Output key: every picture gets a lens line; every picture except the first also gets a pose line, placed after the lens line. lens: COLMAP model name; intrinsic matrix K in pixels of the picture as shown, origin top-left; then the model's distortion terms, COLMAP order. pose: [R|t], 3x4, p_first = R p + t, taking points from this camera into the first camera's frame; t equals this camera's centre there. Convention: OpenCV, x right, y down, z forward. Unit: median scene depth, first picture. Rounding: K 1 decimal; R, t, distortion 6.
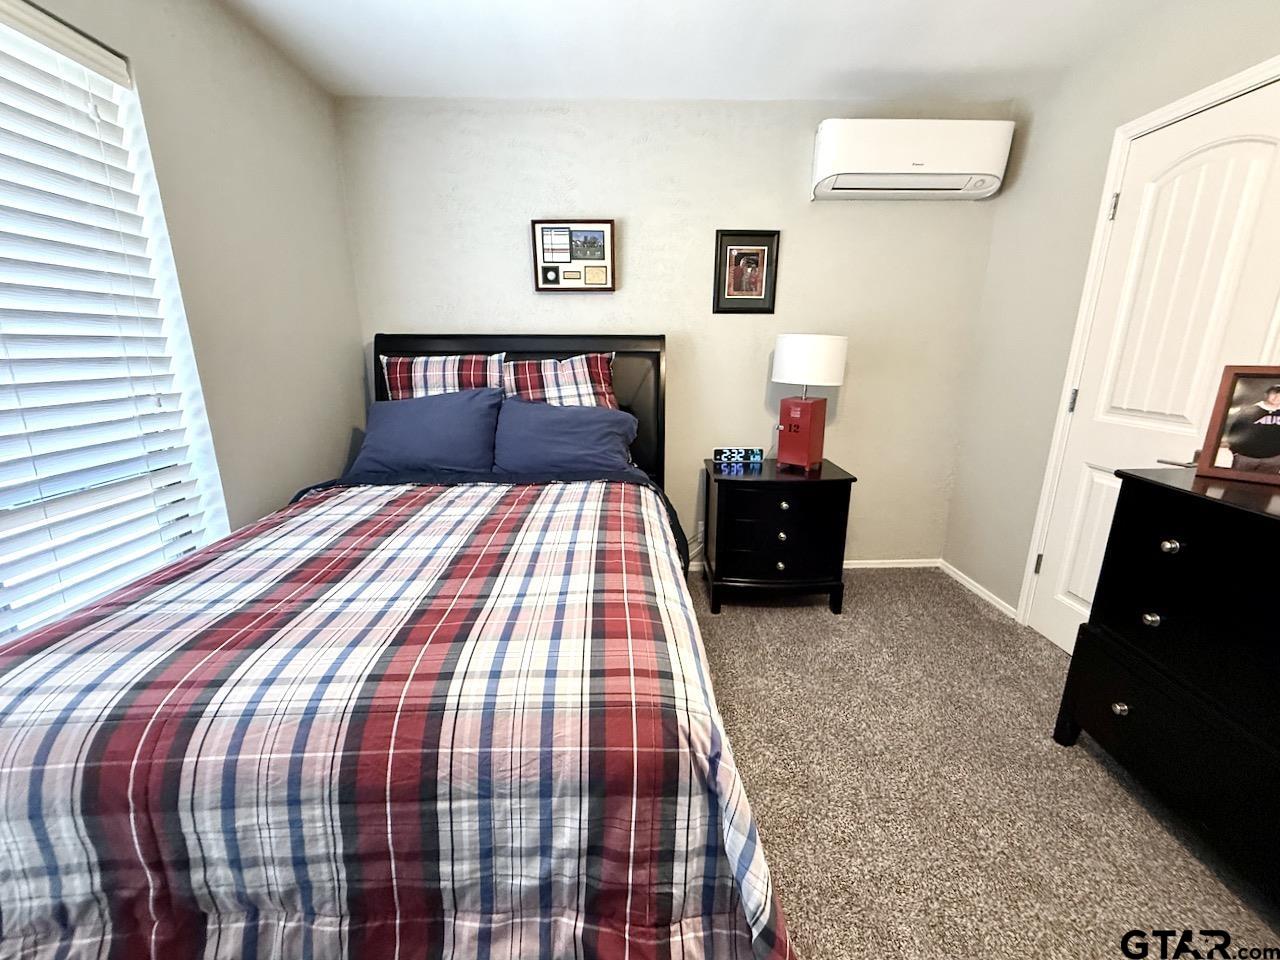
lens RADIAL K [[507.1, 0, 616.7], [0, 507.1, 482.6], [0, 0, 1]] dist [-0.000022, -0.000299]
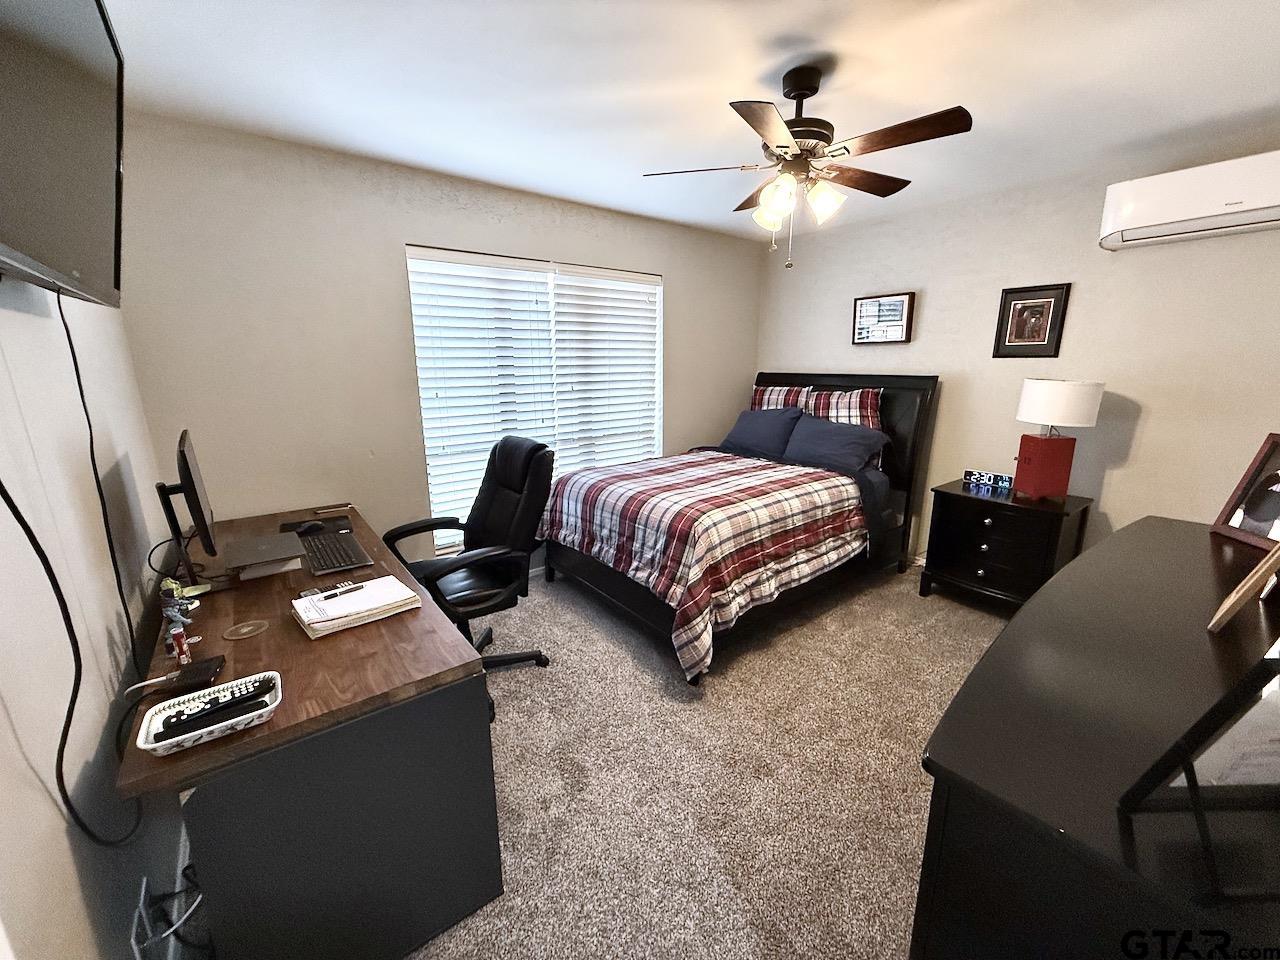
lens RADIAL K [[507.1, 0, 639.4], [0, 507.1, 476.0], [0, 0, 1]] dist [-0.000022, -0.000299]
pose [[0.602940, 0.172184, -0.778984, 0.727111], [-0.197339, 0.978277, 0.063493, 0.025644], [0.772994, 0.115442, 0.623821, -0.374884]]
